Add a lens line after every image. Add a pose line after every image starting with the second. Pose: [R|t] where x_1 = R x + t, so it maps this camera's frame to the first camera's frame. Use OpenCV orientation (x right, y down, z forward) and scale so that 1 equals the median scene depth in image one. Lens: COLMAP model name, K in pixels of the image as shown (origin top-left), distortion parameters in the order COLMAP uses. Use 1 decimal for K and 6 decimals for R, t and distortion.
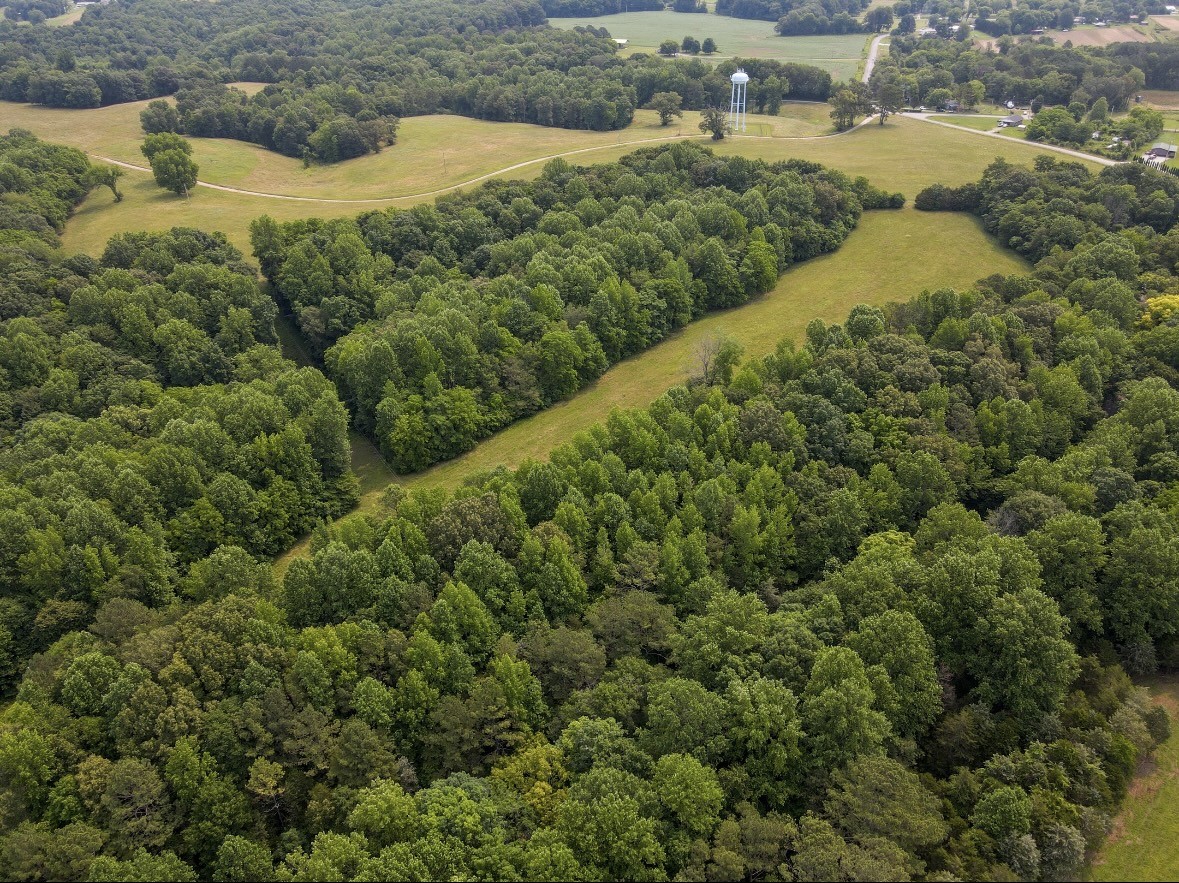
lens RADIAL K [[841.0, 0, 578.3], [0, 841.0, 443.3], [0, 0, 1]] dist [0.053734, -0.072719]
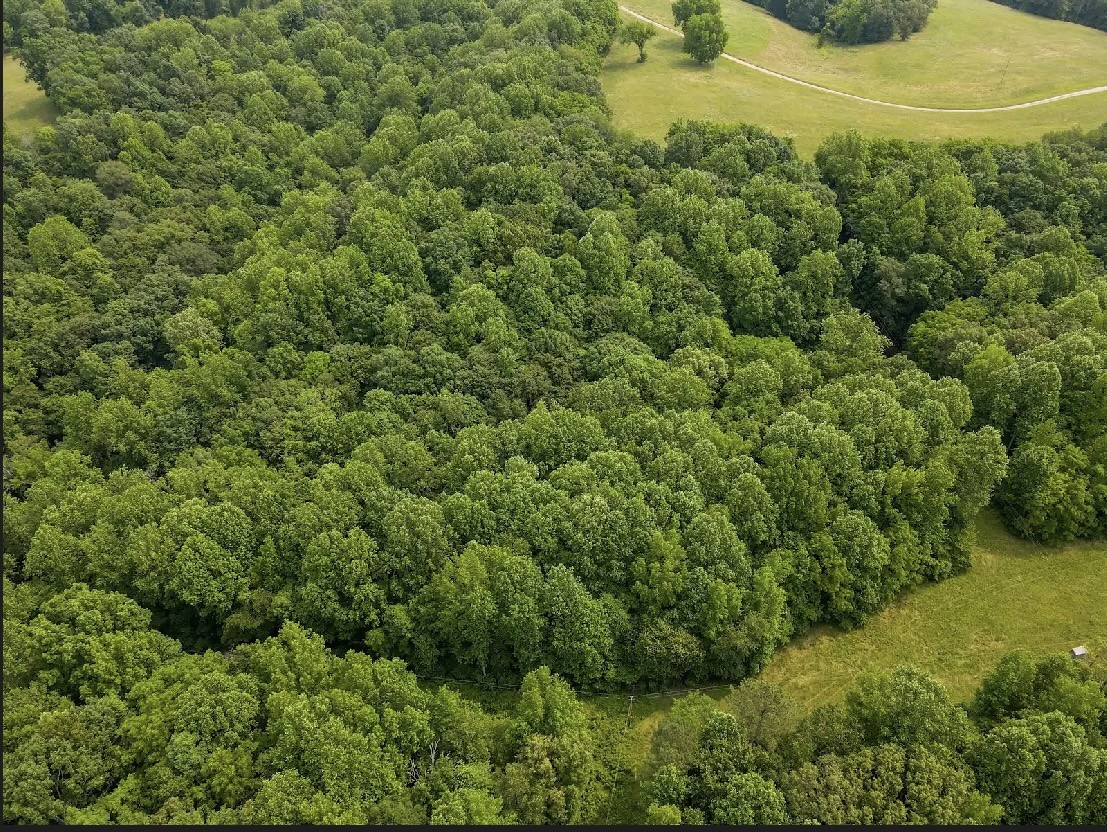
lens RADIAL K [[776.4, 0, 553.5], [0, 776.4, 416.0], [0, 0, 1]] dist [-0.004131, -0.000733]
pose [[0.888747, 0.312208, -0.335640, -0.312763], [-0.253680, 0.944845, 0.207160, -0.089661], [0.381805, -0.098968, 0.918929, 0.151550]]
